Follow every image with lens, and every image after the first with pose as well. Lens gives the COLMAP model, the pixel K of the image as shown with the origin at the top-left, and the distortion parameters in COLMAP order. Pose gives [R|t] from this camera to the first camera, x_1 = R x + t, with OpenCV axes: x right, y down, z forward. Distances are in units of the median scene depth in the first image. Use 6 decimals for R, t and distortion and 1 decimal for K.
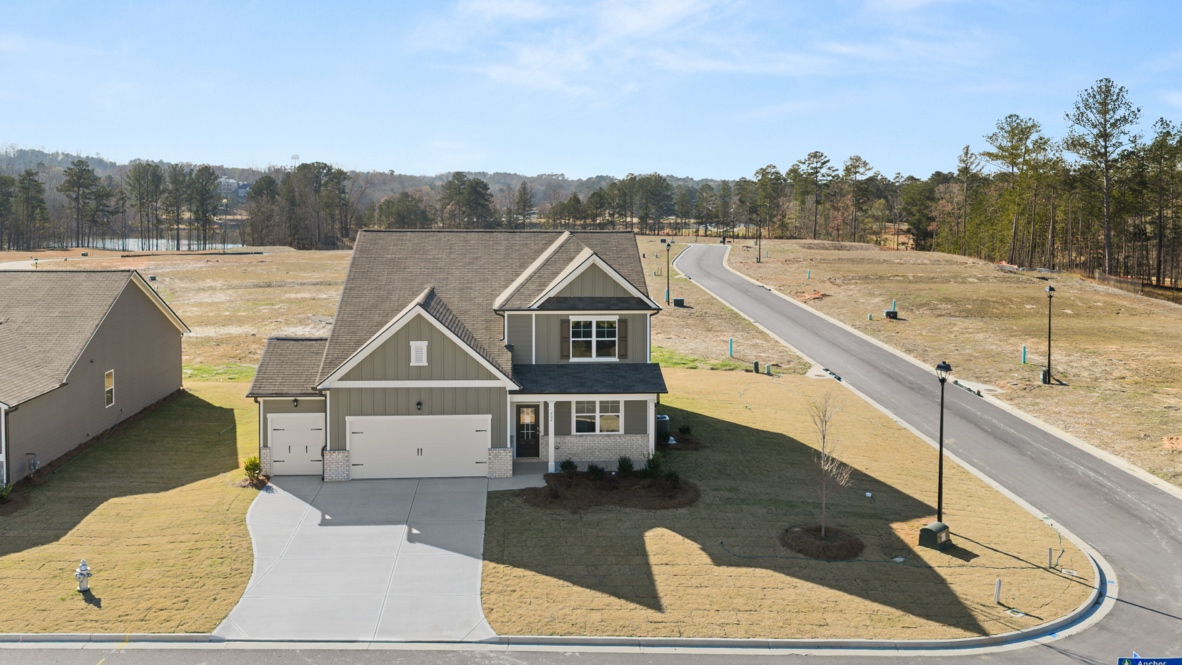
lens RADIAL K [[1008.8, 0, 588.5], [0, 1008.8, 220.0], [0, 0, 1]] dist [-0.001086, -0.008397]
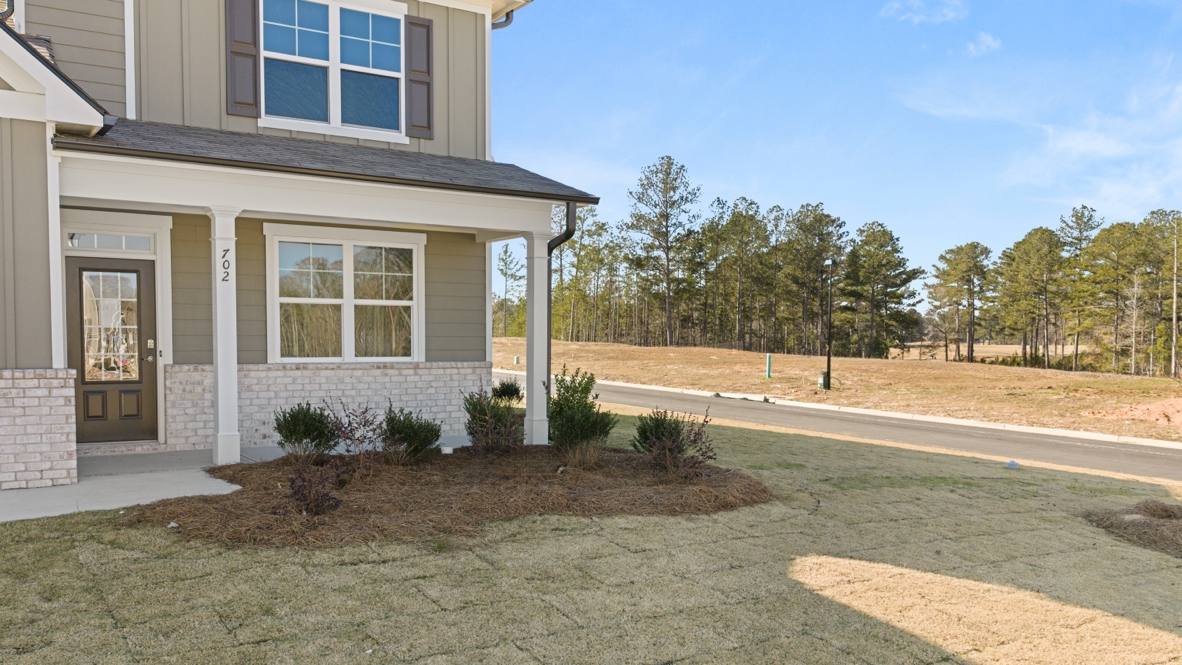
lens RADIAL K [[989.5, 0, 603.1], [0, 989.5, 392.4], [0, 0, 1]] dist [0.006965, -0.004678]
pose [[0.868031, -0.024641, 0.495898, -0.083539], [0.011965, 0.999516, 0.028721, 0.224906], [-0.496366, -0.018997, 0.867906, 0.712648]]
